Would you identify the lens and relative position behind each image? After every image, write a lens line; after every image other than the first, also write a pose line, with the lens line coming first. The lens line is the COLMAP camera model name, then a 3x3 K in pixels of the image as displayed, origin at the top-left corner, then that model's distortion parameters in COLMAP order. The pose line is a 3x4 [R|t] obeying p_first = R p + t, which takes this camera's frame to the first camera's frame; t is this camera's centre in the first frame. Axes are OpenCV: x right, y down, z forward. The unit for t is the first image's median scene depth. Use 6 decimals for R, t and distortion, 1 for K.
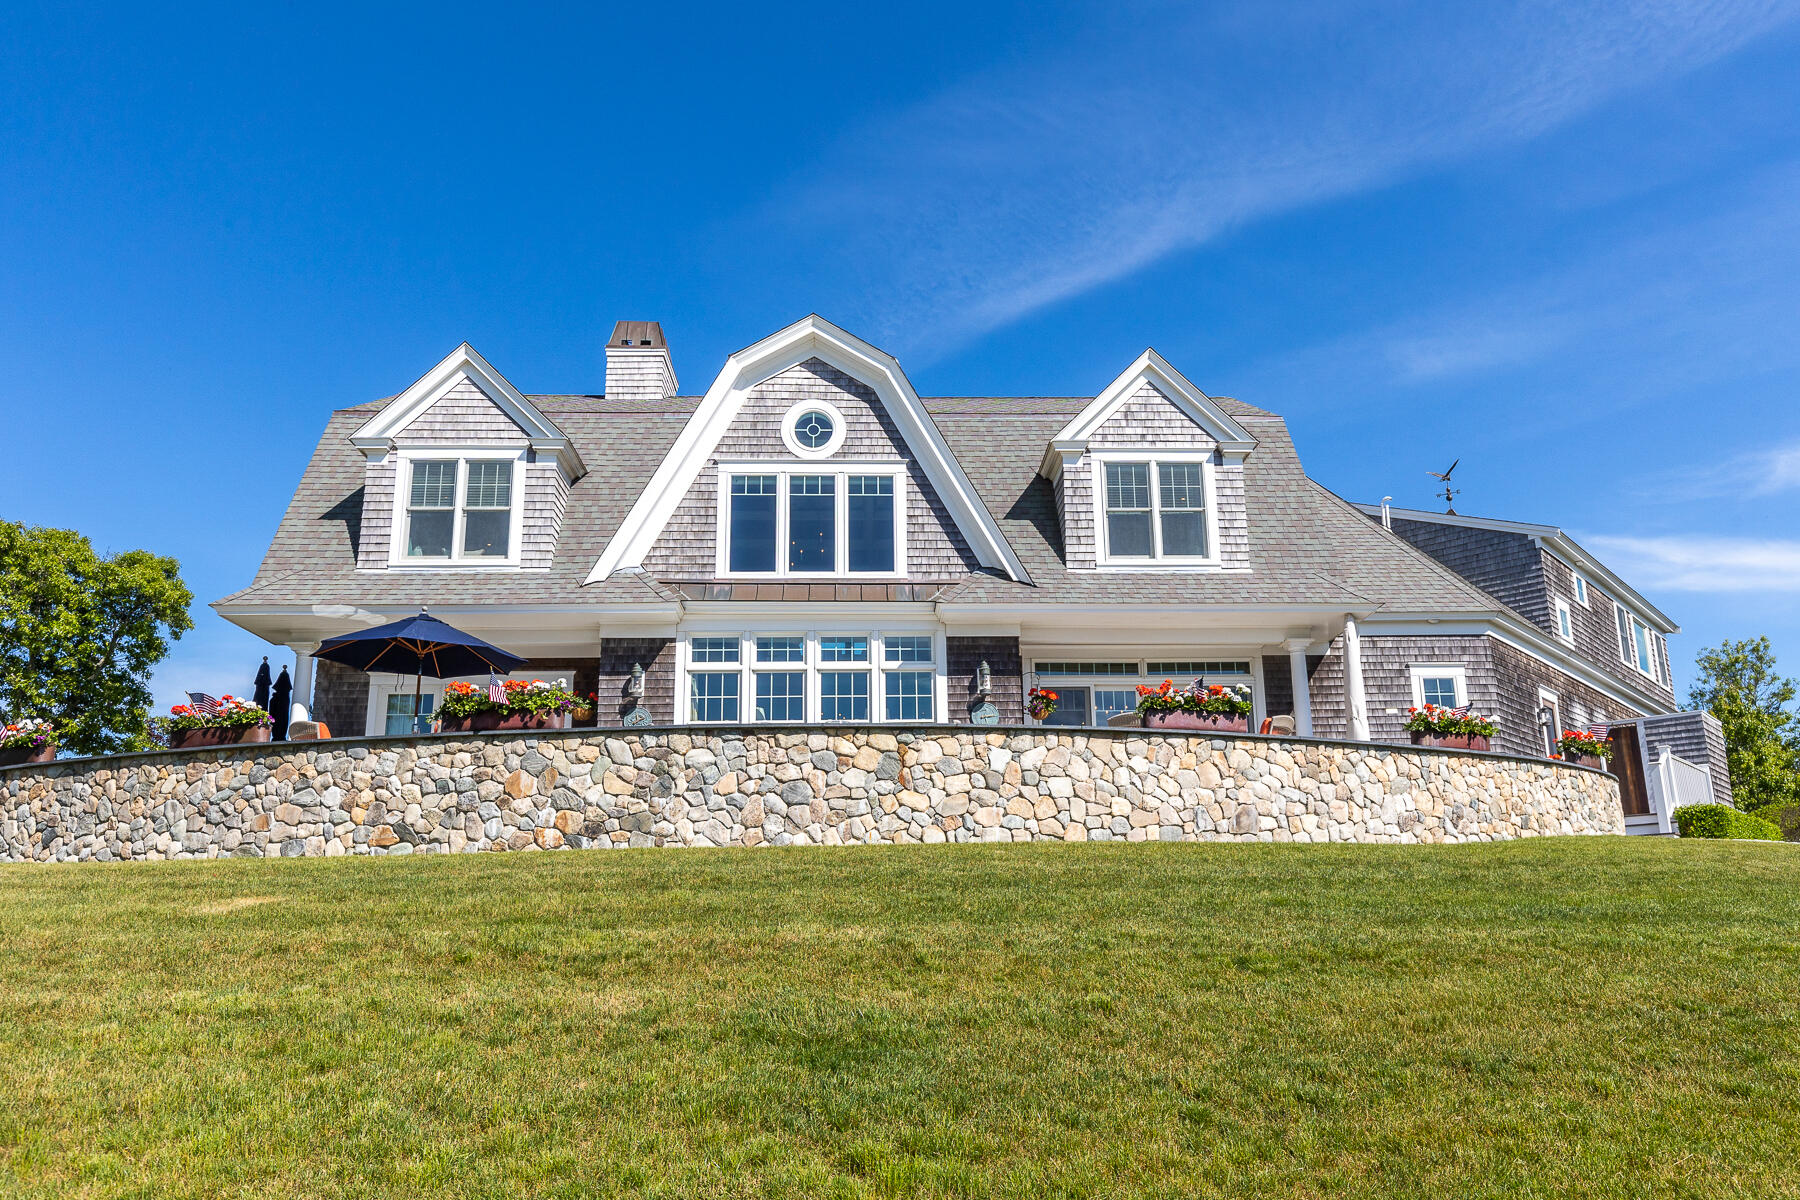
lens RADIAL K [[1248.2, 0, 921.6], [0, 1248.2, 615.9], [0, 0, 1]] dist [-0.000725, 0.003063]
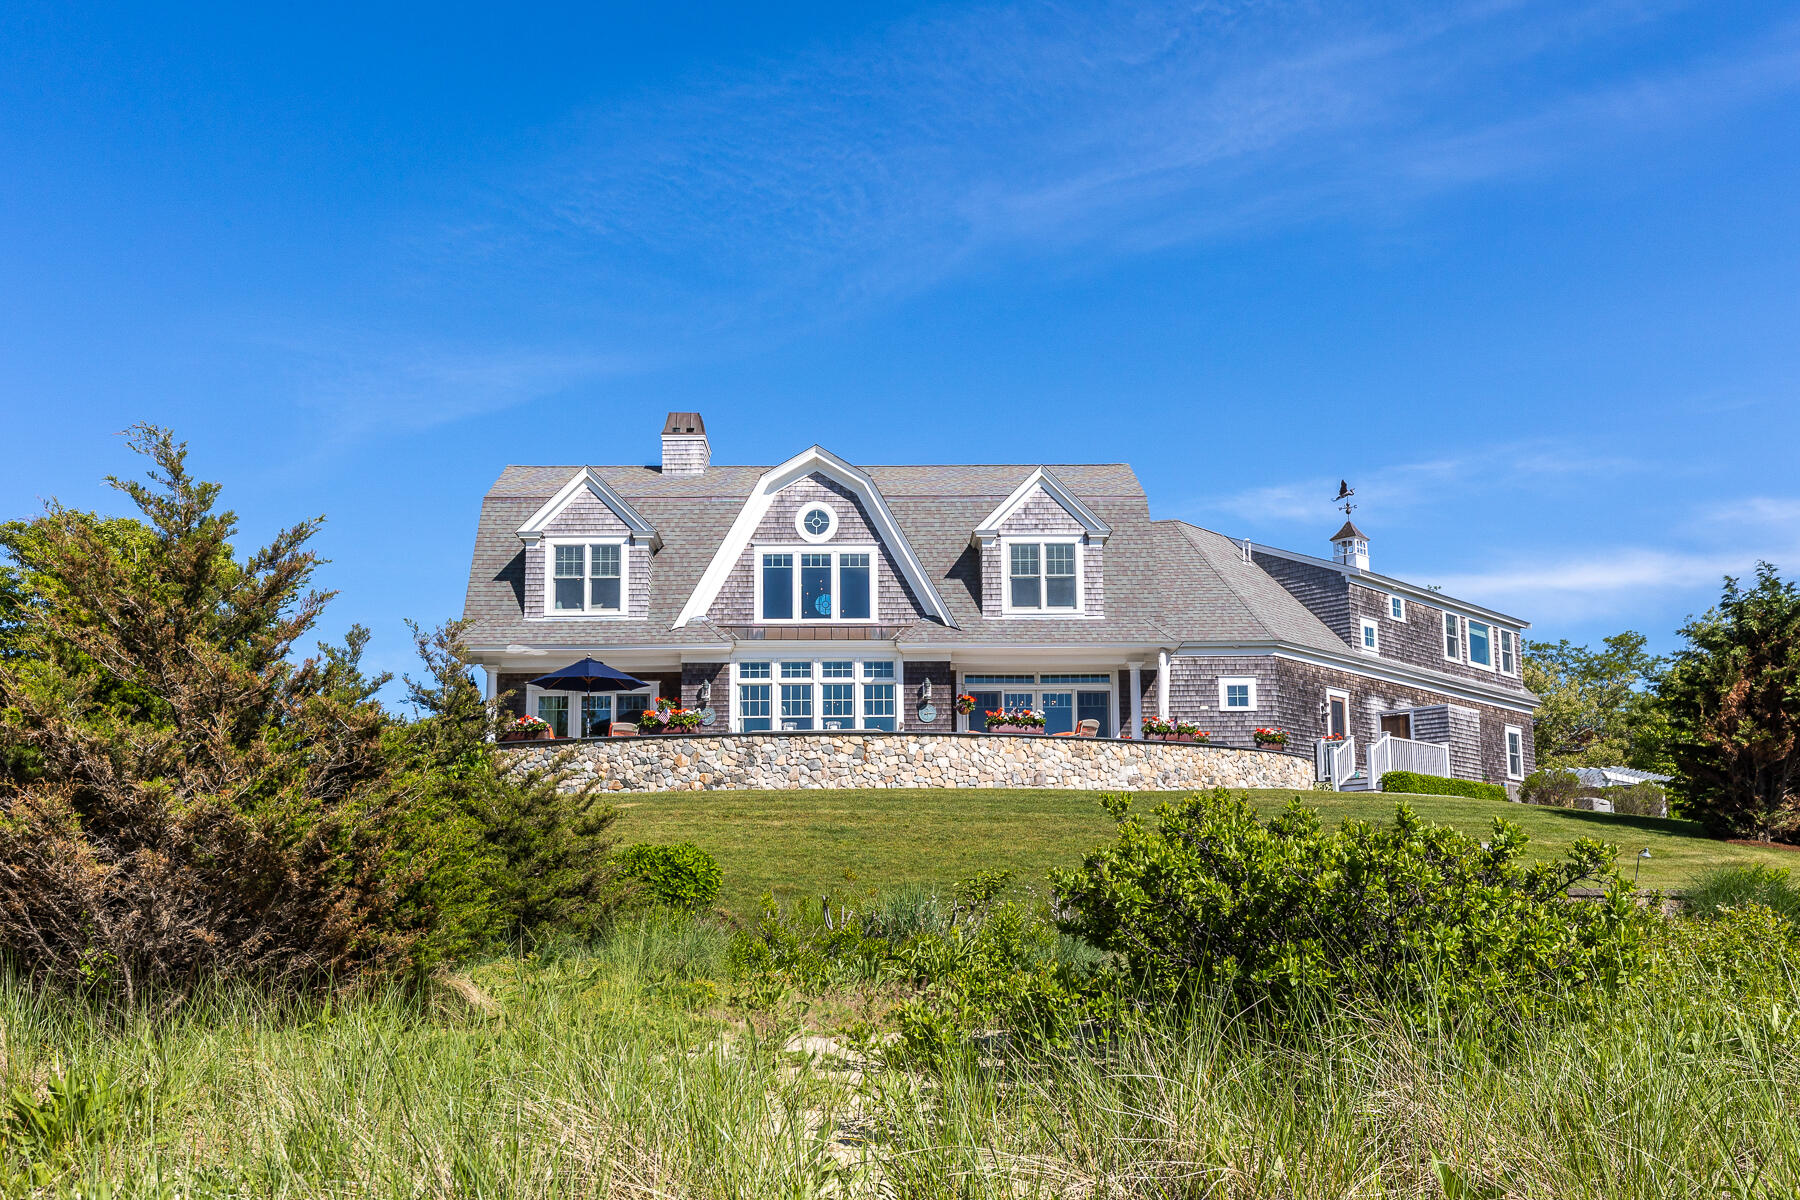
lens RADIAL K [[1742.5, 0, 902.5], [0, 1742.5, 614.4], [0, 0, 1]] dist [0.011435, 0.000000]
pose [[0.999684, 0.000619, -0.025137, 0.072005], [0.001016, 0.997886, 0.064974, -0.178906], [0.025124, -0.064979, 0.997570, -1.131686]]
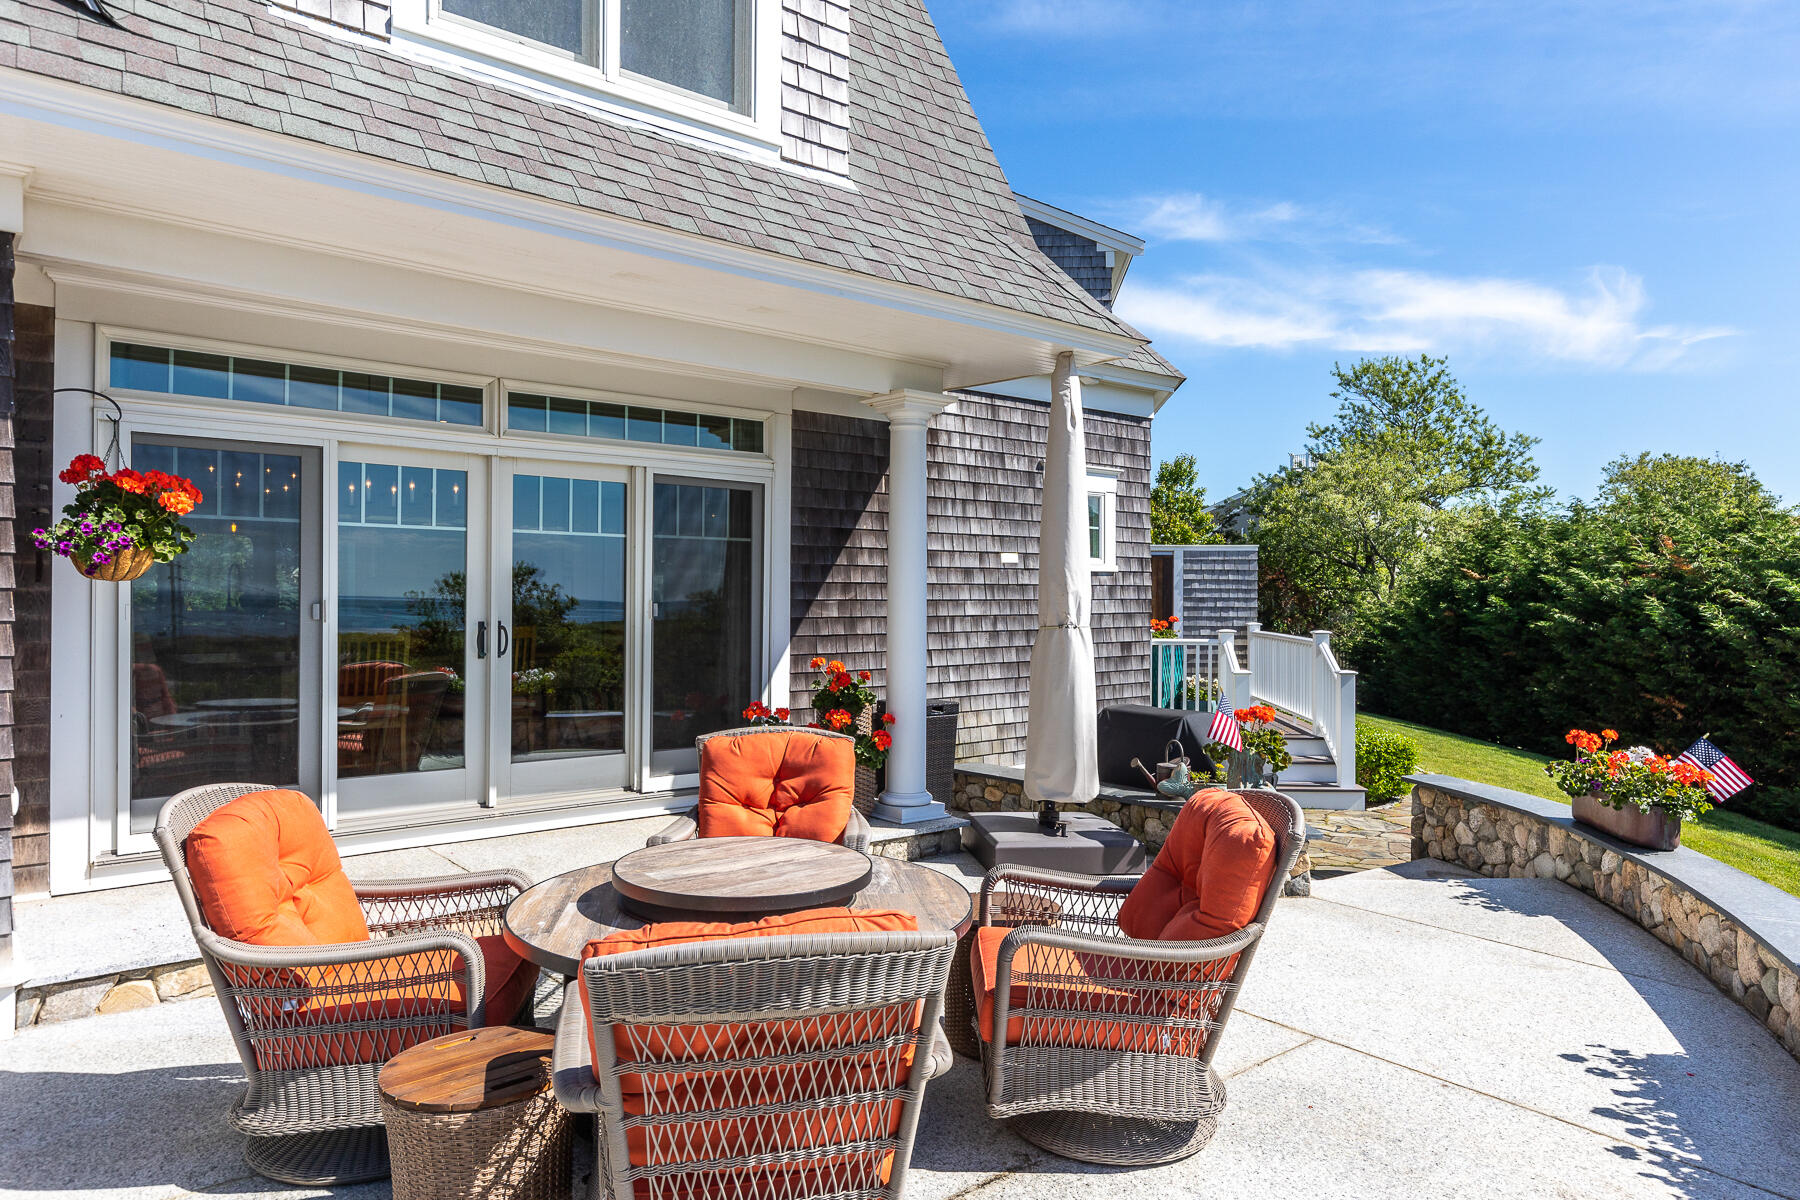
lens RADIAL K [[1159.3, 0, 926.3], [0, 1159.3, 604.0], [0, 0, 1]] dist [0.021408, -0.000002]
pose [[0.786466, 0.017434, 0.617388, 0.076340], [-0.181349, 0.962060, 0.203846, 0.007760], [-0.590410, -0.272281, 0.759789, 0.702557]]
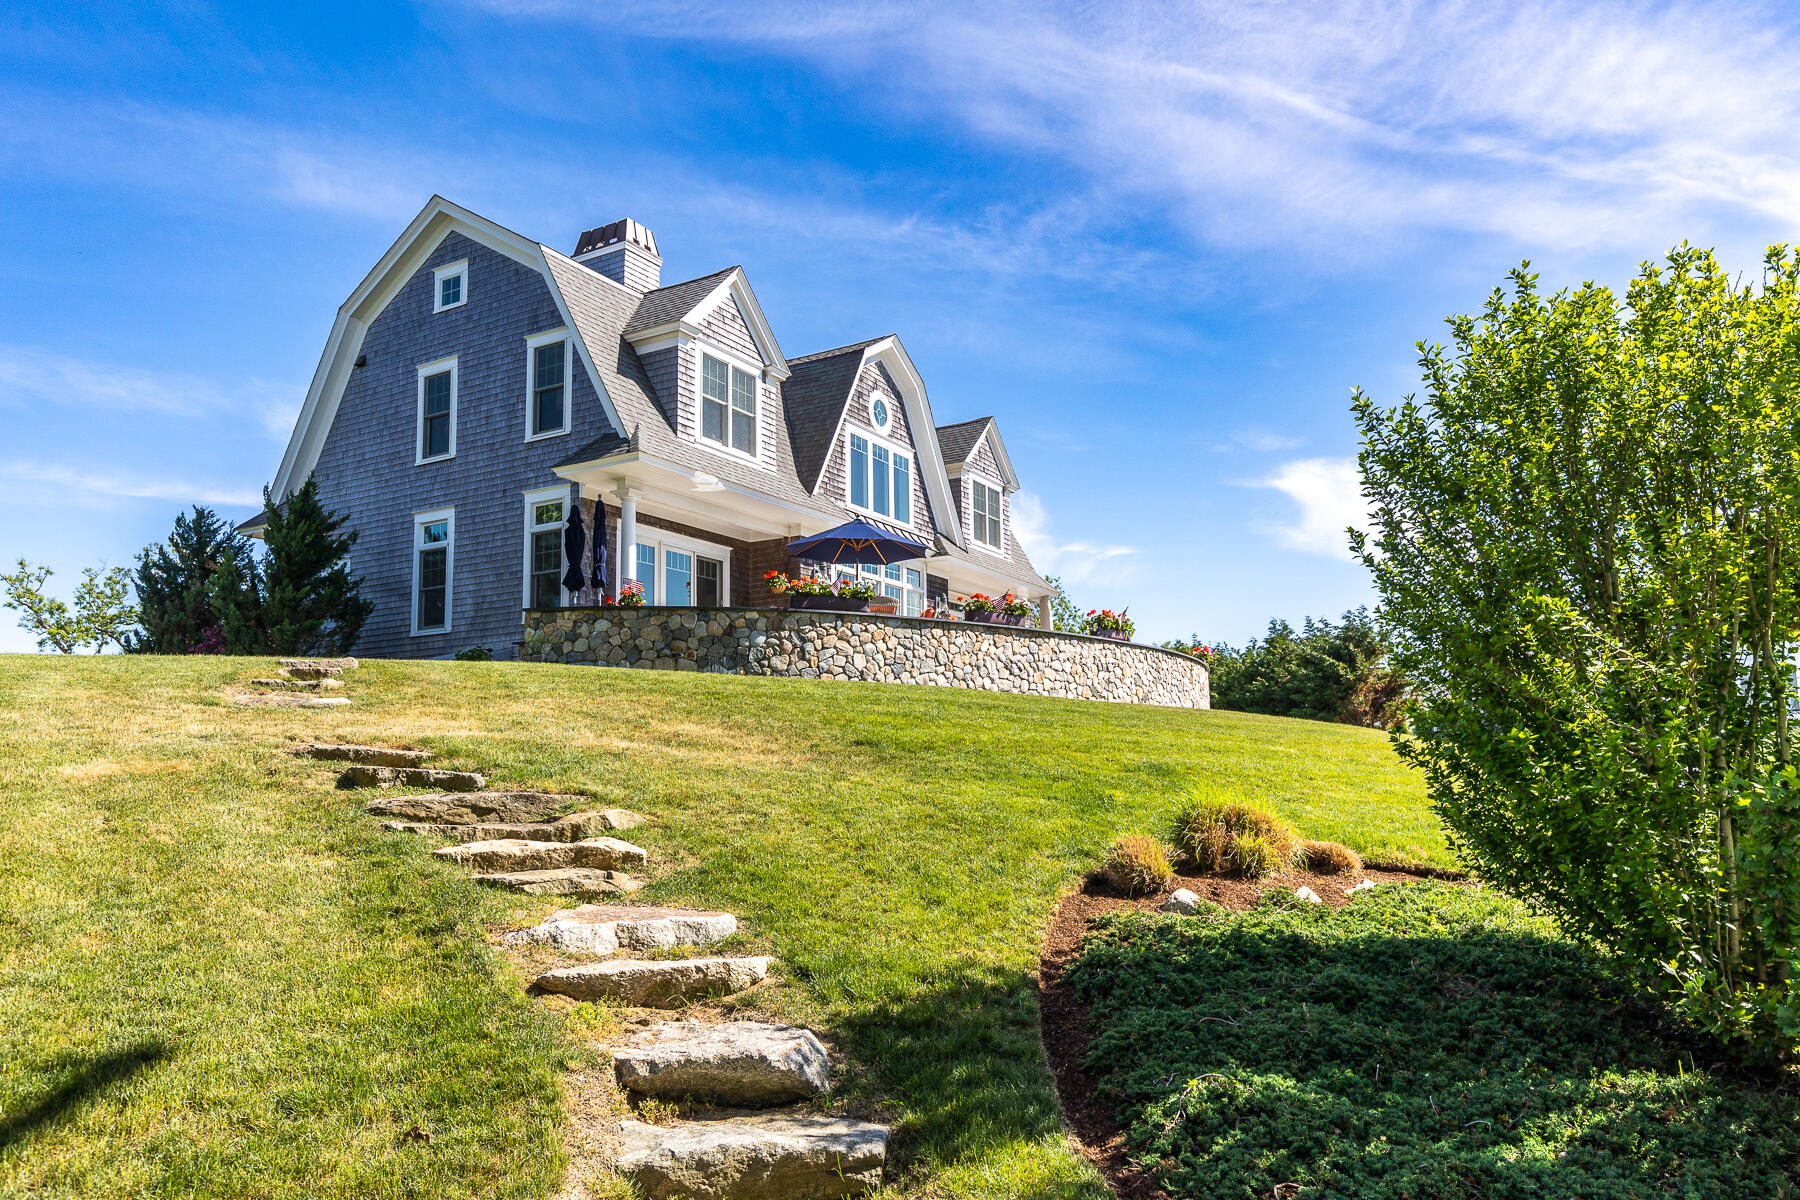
lens RADIAL K [[1159.3, 0, 907.7], [0, 1159.3, 607.3], [0, 0, 1]] dist [0.021408, -0.000002]
pose [[0.534612, 0.129509, 0.835116, -1.195204], [-0.219648, 0.975521, -0.010671, 0.080238], [-0.816055, -0.177727, 0.549971, 0.195811]]
